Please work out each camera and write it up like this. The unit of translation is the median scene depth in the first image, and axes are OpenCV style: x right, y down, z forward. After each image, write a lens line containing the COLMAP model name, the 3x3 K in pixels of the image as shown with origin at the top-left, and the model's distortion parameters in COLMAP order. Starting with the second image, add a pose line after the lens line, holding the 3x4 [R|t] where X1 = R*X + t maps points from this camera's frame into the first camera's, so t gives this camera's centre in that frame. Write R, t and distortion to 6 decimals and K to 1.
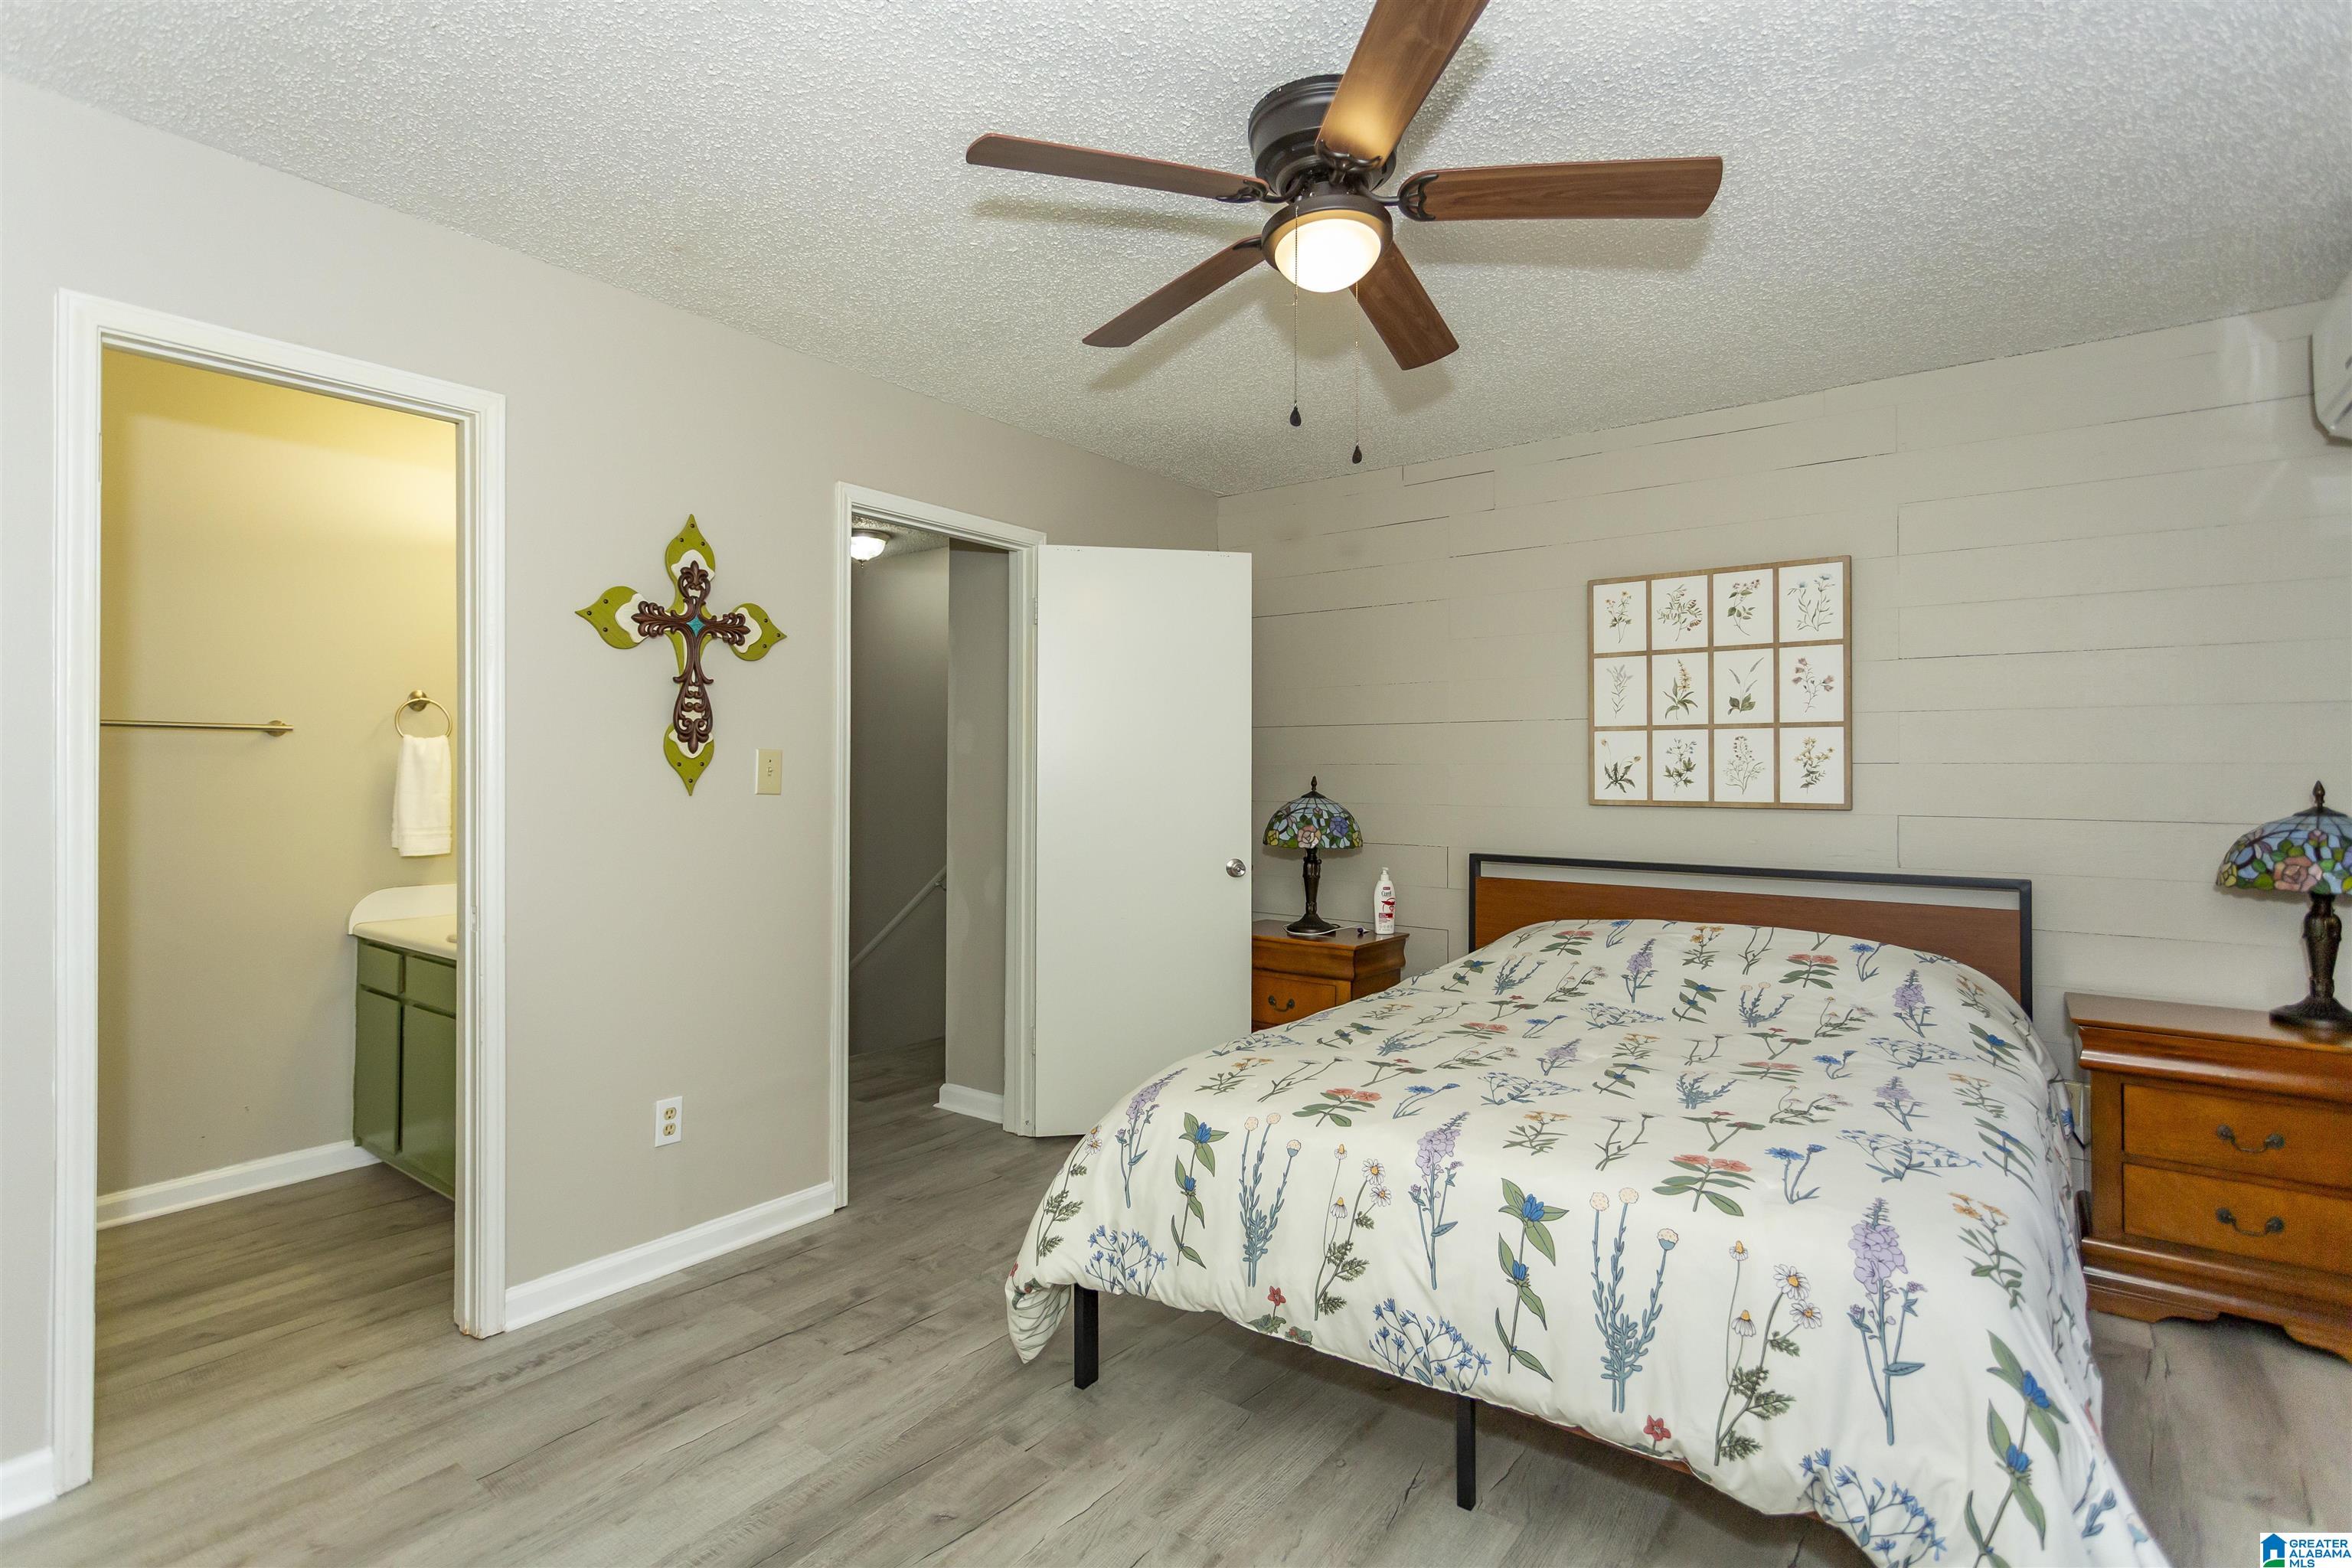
lens RADIAL K [[1133.0, 0, 1158.4], [0, 1133.0, 768.9], [0, 0, 1]] dist [0.002303, 0.000234]
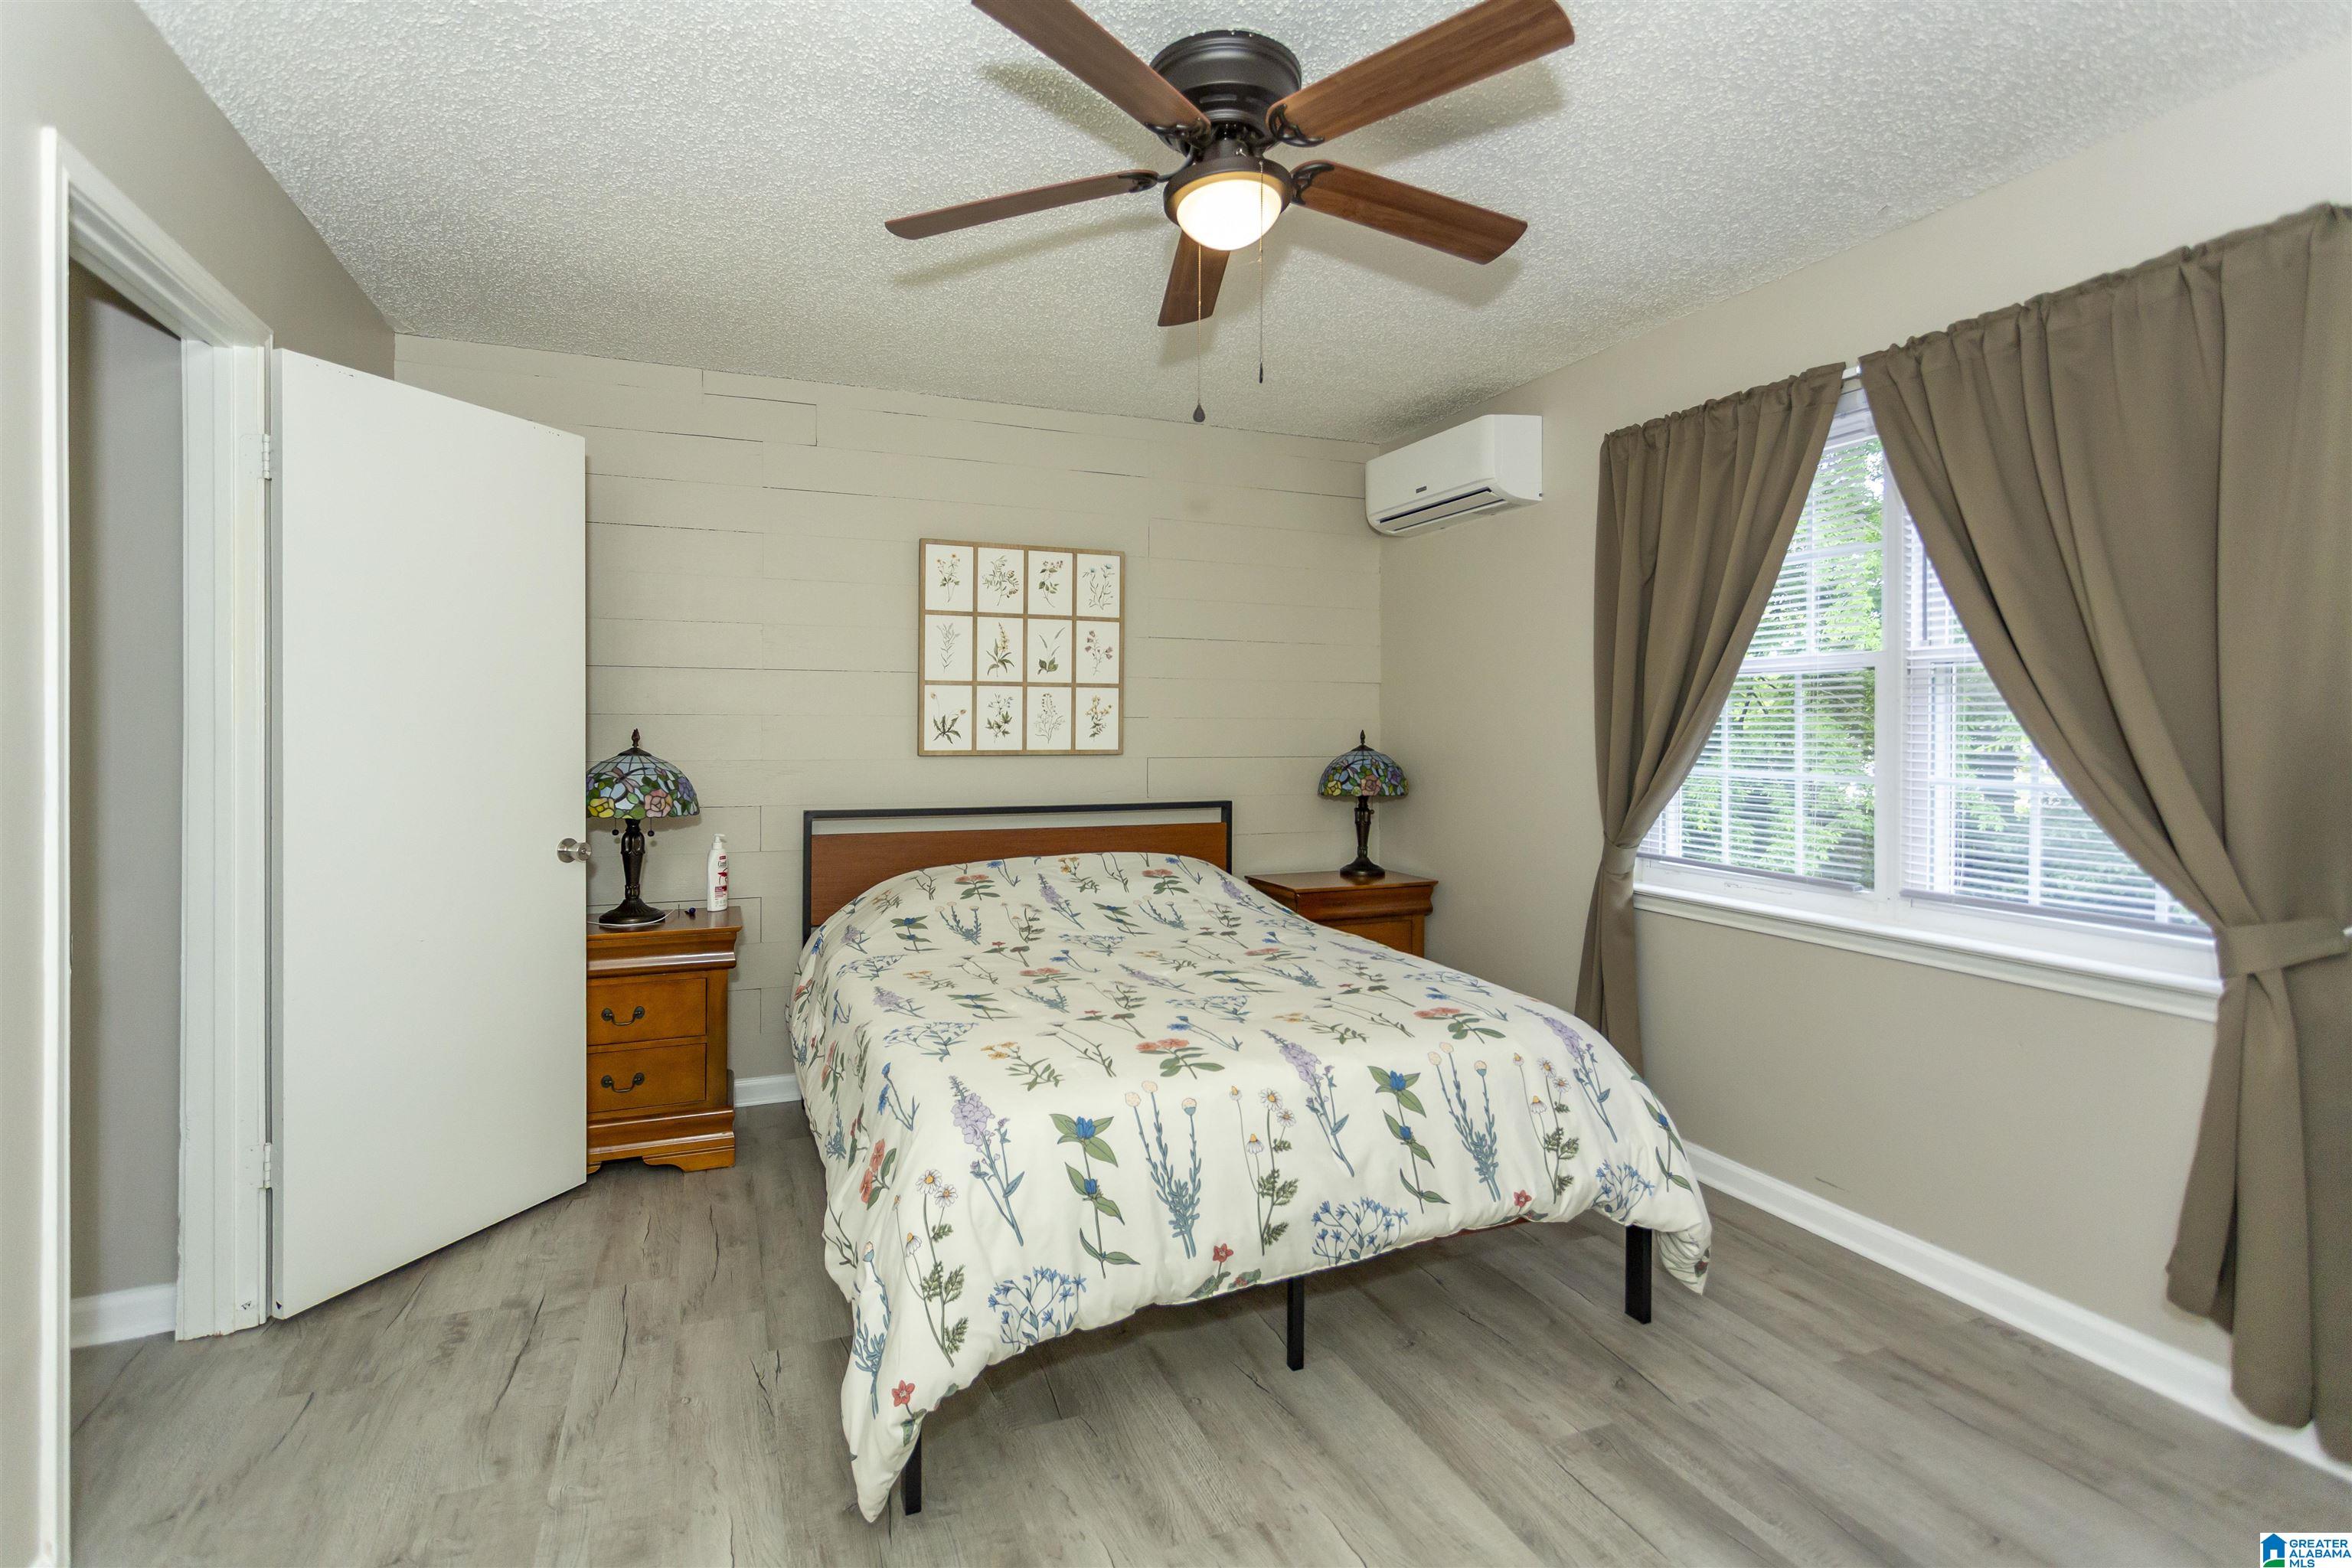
lens RADIAL K [[1118.4, 0, 1161.1], [0, 1118.4, 769.8], [0, 0, 1]] dist [0.007467, 0.000409]
pose [[0.501494, -0.034558, 0.864471, -0.434076], [-0.003232, 0.999120, 0.041816, 0.001076], [-0.865155, -0.023765, 0.500941, 0.324980]]
